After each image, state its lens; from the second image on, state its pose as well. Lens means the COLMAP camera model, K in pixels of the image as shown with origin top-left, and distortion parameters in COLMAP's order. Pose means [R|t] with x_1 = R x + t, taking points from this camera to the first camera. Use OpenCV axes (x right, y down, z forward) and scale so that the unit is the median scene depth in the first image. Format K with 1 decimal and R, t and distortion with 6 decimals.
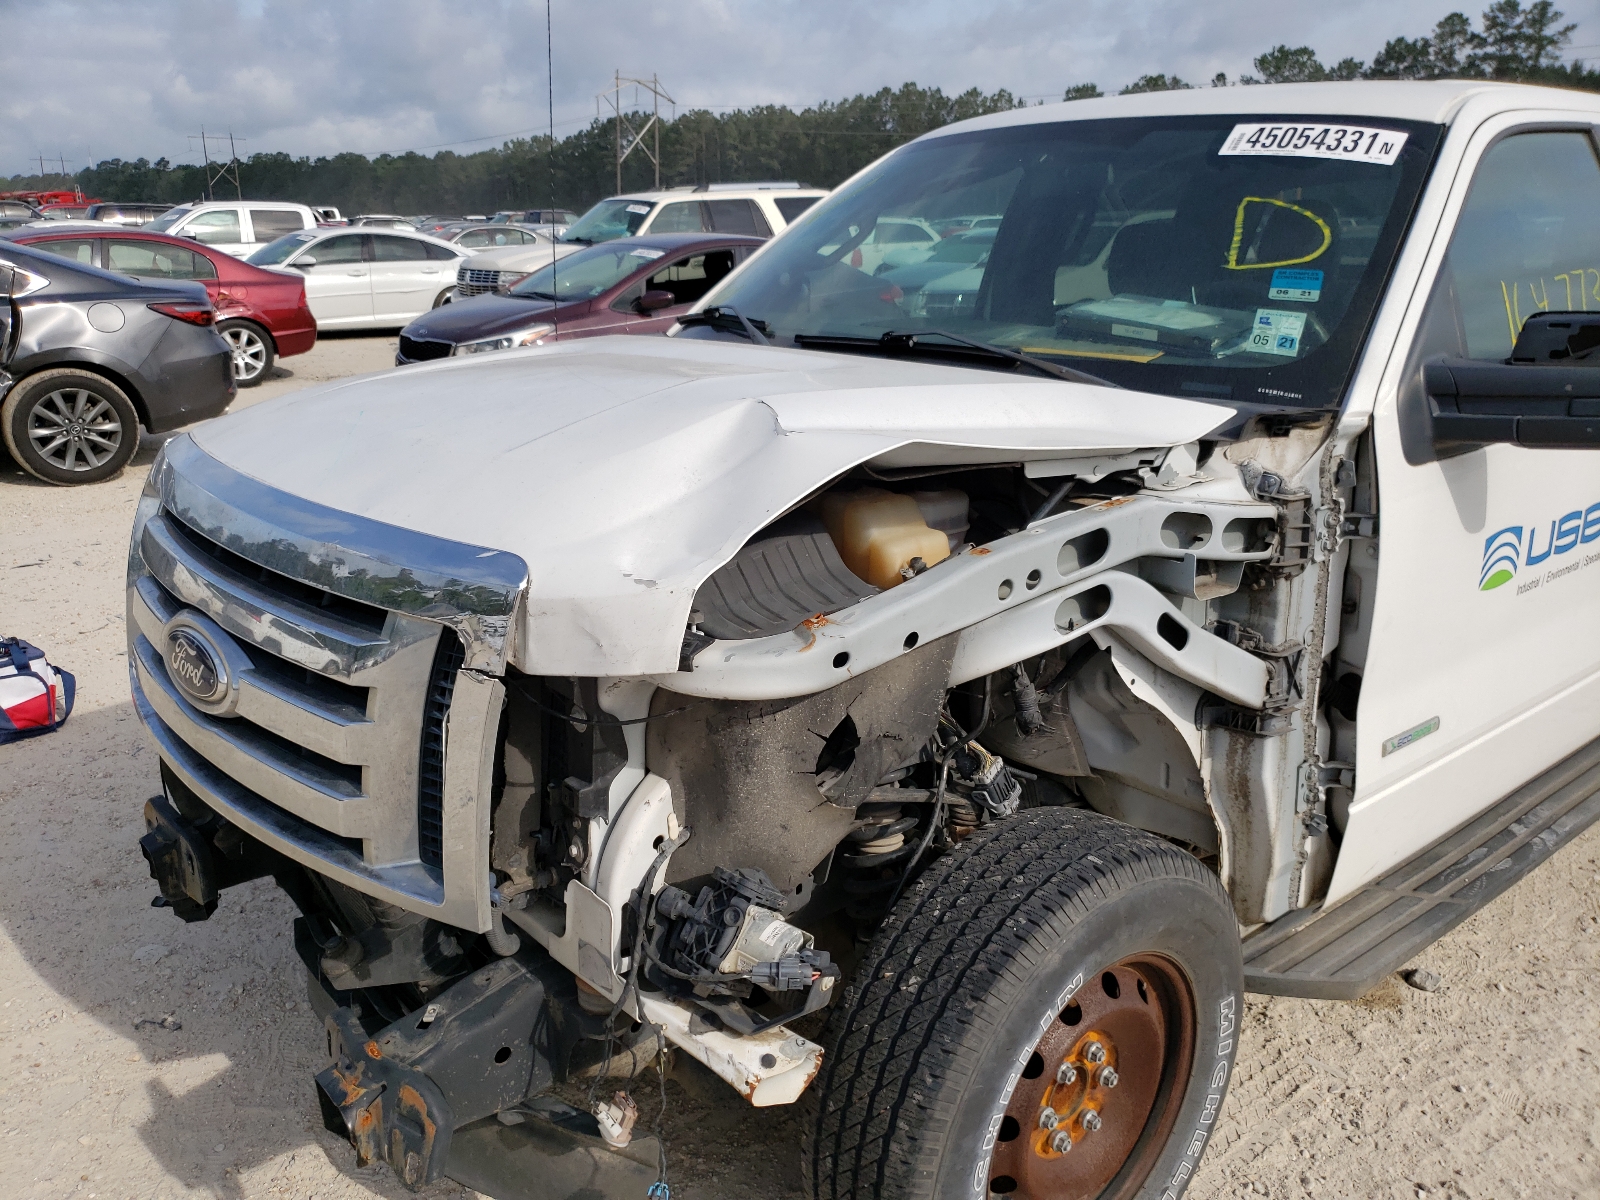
lens RADIAL K [[1267.2, 0, 797.3], [0, 1267.2, 638.2], [0, 0, 1]] dist [-0.011319, 0.037008]
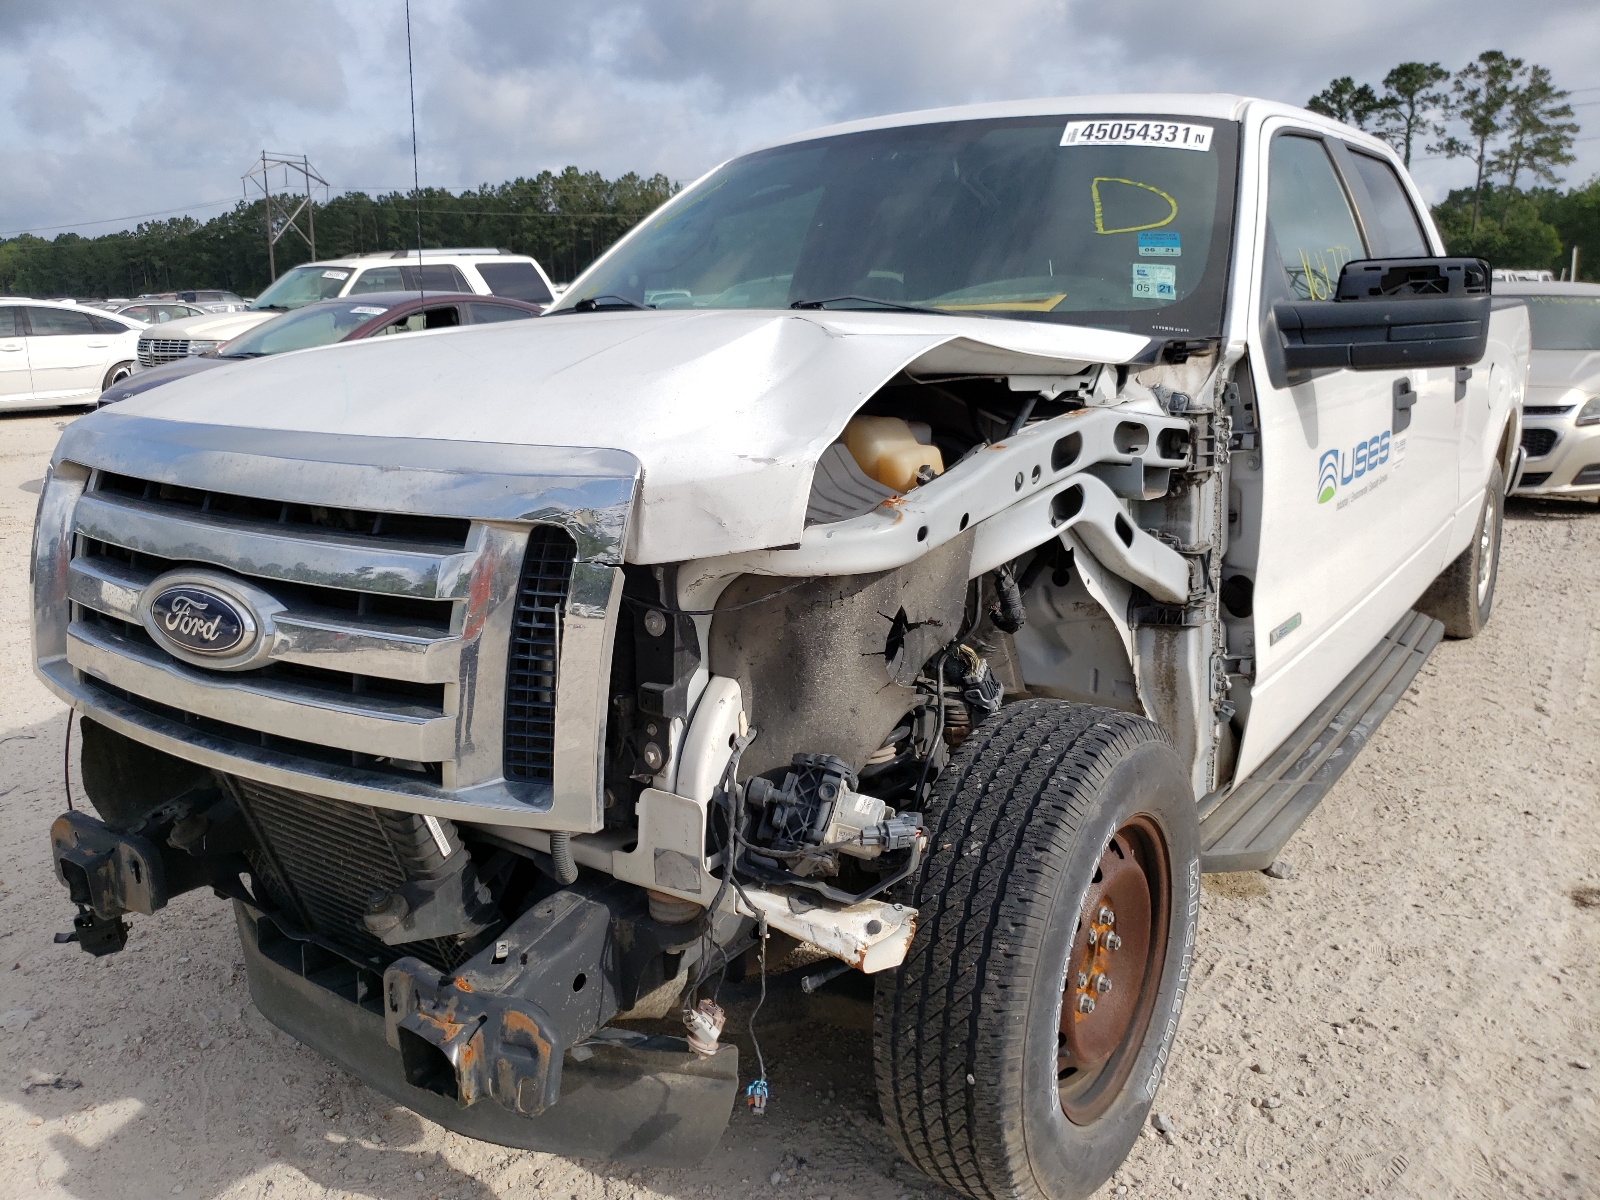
lens RADIAL K [[1267.2, 0, 788.7], [0, 1267.2, 607.7], [0, 0, 1]] dist [-0.011319, 0.037008]
pose [[0.969079, -0.074411, 0.235263, -0.250042], [0.093115, 0.993233, -0.069404, 0.108126], [-0.228506, 0.089164, 0.969451, -0.017915]]
